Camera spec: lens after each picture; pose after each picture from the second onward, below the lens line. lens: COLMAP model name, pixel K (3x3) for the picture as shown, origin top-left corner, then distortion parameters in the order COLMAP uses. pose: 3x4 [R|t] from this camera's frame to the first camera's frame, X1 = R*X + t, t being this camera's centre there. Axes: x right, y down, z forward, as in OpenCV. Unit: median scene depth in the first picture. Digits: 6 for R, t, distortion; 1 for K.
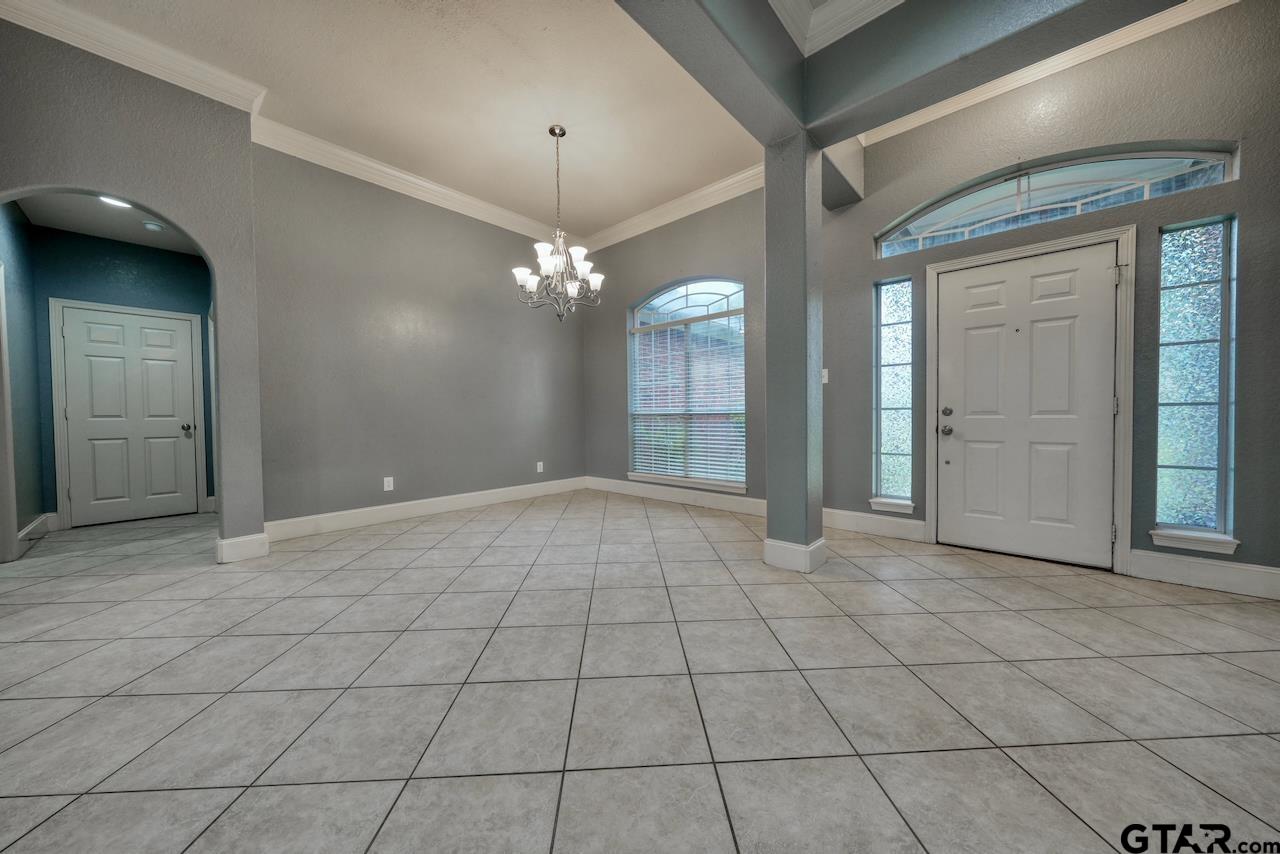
lens RADIAL K [[431.9, 0, 632.2], [0, 431.9, 425.5], [0, 0, 1]] dist [-0.005360, 0.001142]
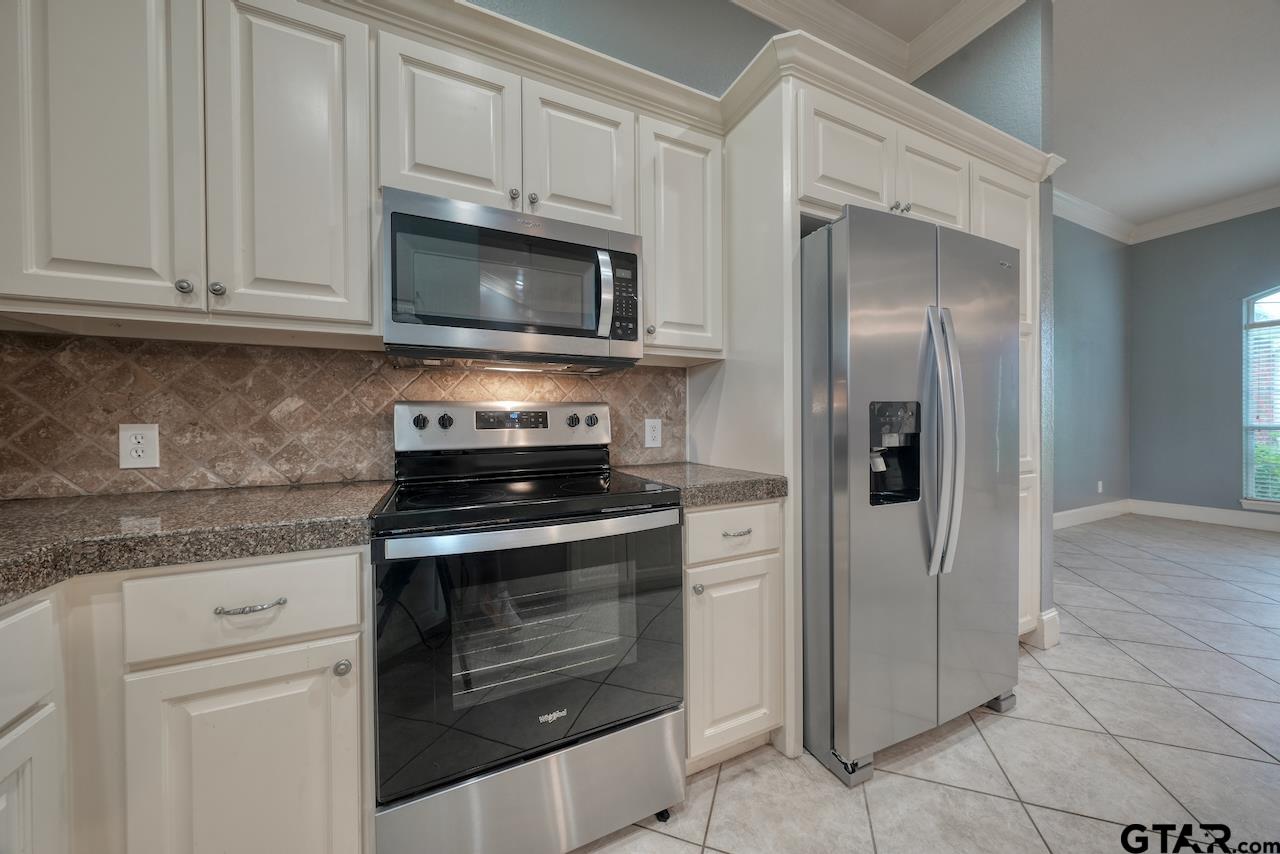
lens RADIAL K [[431.9, 0, 642.7], [0, 431.9, 425.6], [0, 0, 1]] dist [-0.005360, 0.001142]
pose [[0.926909, 0.007105, -0.375220, -1.573230], [-0.011432, 0.999891, -0.009307, -0.021352], [0.375113, 0.012917, 0.926889, -0.373138]]
